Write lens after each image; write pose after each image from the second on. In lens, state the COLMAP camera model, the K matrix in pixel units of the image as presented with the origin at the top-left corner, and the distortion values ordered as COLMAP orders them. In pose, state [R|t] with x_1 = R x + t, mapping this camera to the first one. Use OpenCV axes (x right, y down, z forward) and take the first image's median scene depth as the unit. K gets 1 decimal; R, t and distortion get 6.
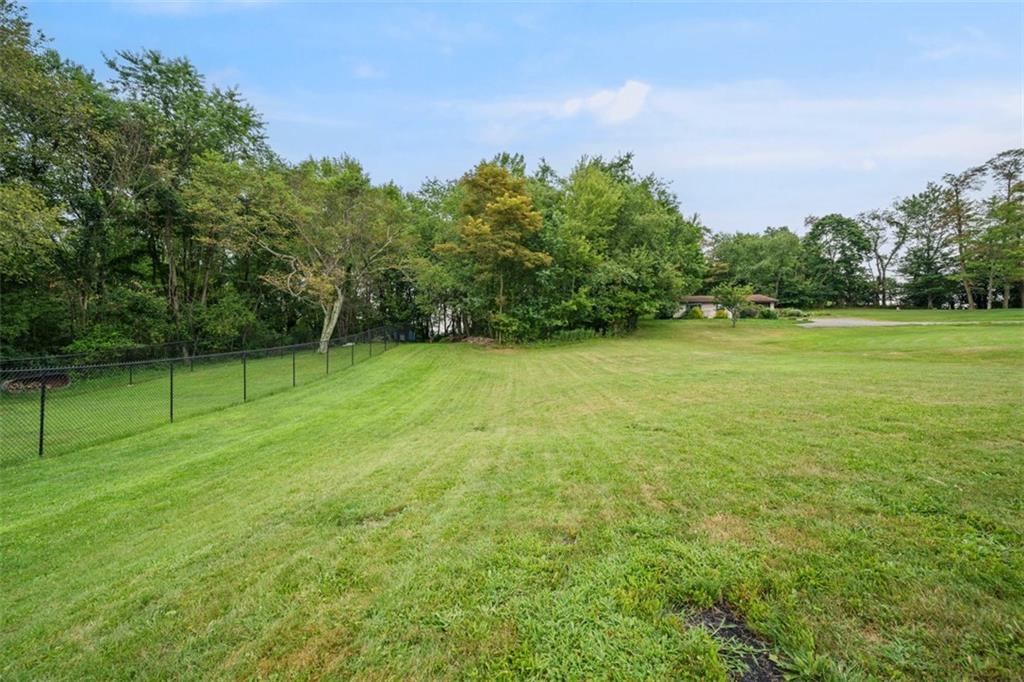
lens RADIAL K [[400.2, 0, 510.6], [0, 400.2, 338.3], [0, 0, 1]] dist [-0.000680, 0.000086]
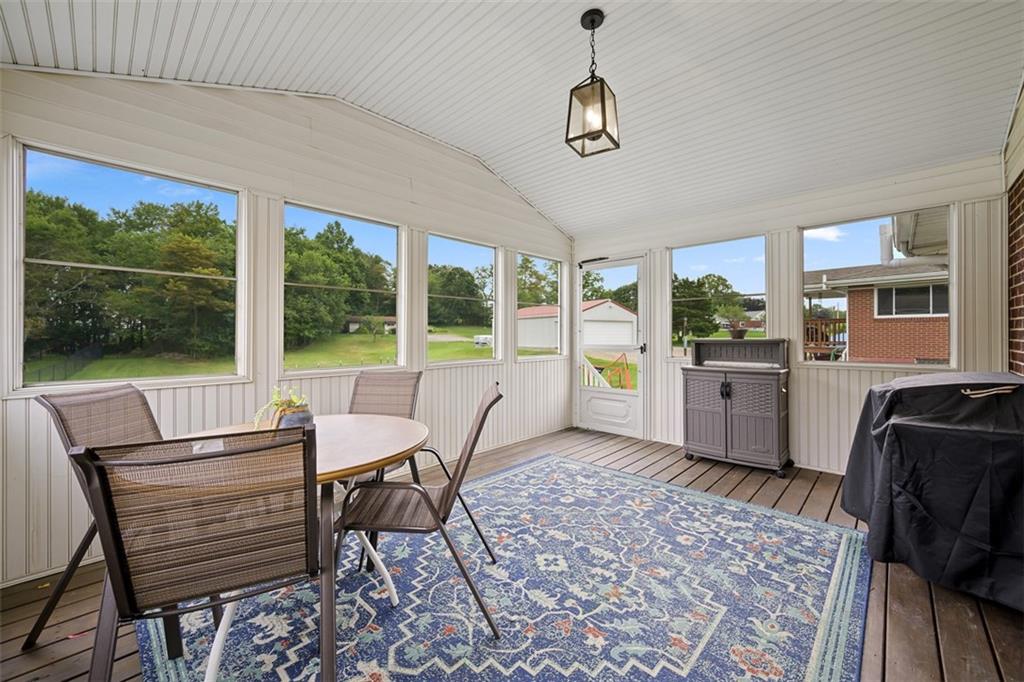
lens RADIAL K [[400.2, 0, 512.4], [0, 400.2, 335.7], [0, 0, 1]] dist [-0.000680, 0.000086]
pose [[0.795930, 0.001389, 0.605386, 0.007517], [-0.001512, 0.999999, -0.000307, -0.040740], [-0.605386, -0.000671, 0.795932, -0.490075]]
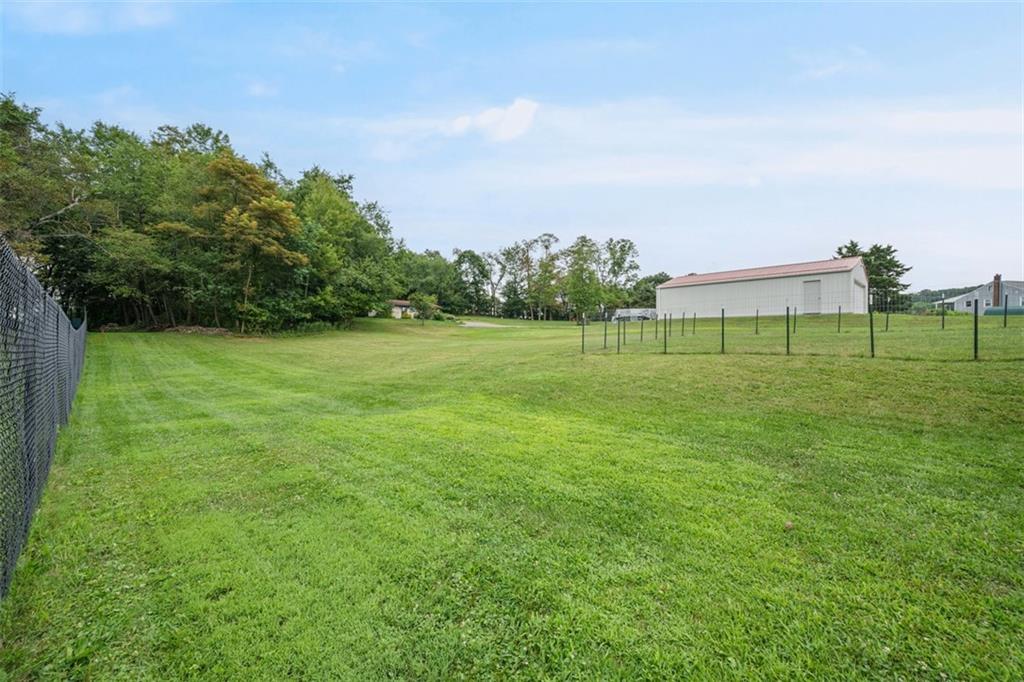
lens RADIAL K [[400.2, 0, 513.9], [0, 400.2, 338.3], [0, 0, 1]] dist [-0.000680, 0.000086]
pose [[0.675765, 0.009137, 0.737061, -0.174701], [-0.009437, 0.999948, -0.003743, 0.013648], [-0.737057, -0.004426, 0.675816, -0.111628]]
